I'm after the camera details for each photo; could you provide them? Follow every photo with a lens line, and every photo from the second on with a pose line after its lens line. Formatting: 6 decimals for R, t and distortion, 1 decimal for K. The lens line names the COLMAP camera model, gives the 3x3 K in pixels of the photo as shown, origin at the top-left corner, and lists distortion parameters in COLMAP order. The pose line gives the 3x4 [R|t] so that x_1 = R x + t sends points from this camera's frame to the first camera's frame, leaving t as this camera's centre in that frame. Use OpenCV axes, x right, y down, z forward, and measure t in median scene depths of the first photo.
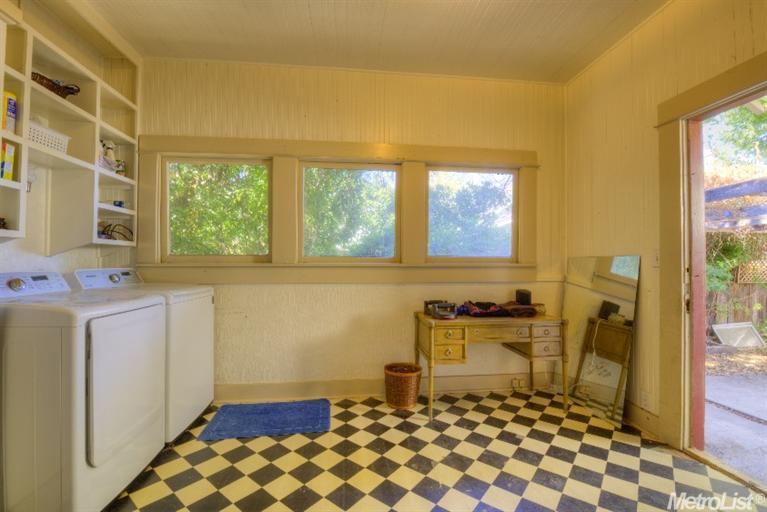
lens RADIAL K [[330.3, 0, 391.0], [0, 330.3, 256.4], [0, 0, 1]] dist [-0.011918, -0.005073]
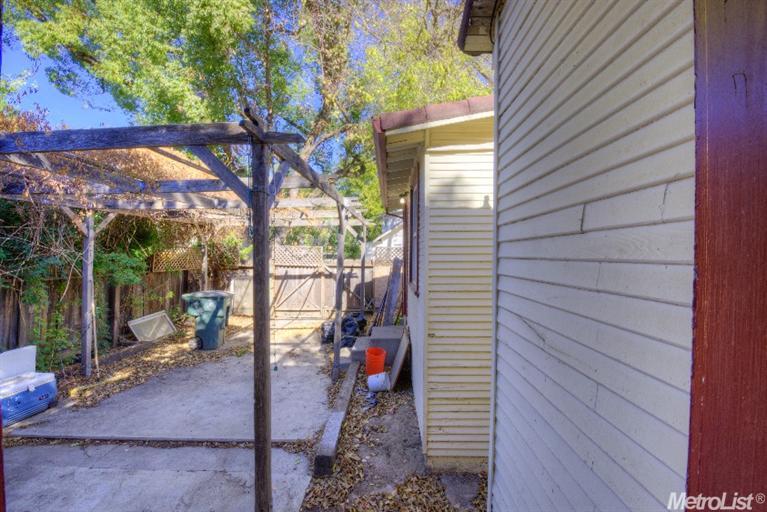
lens RADIAL K [[330.3, 0, 383.5], [0, 330.3, 252.9], [0, 0, 1]] dist [-0.011918, -0.005073]
pose [[0.136847, -0.005360, 0.990578, 0.213379], [-0.013738, 0.999879, 0.007308, 0.008398], [-0.990497, -0.014609, 0.136757, 0.200001]]
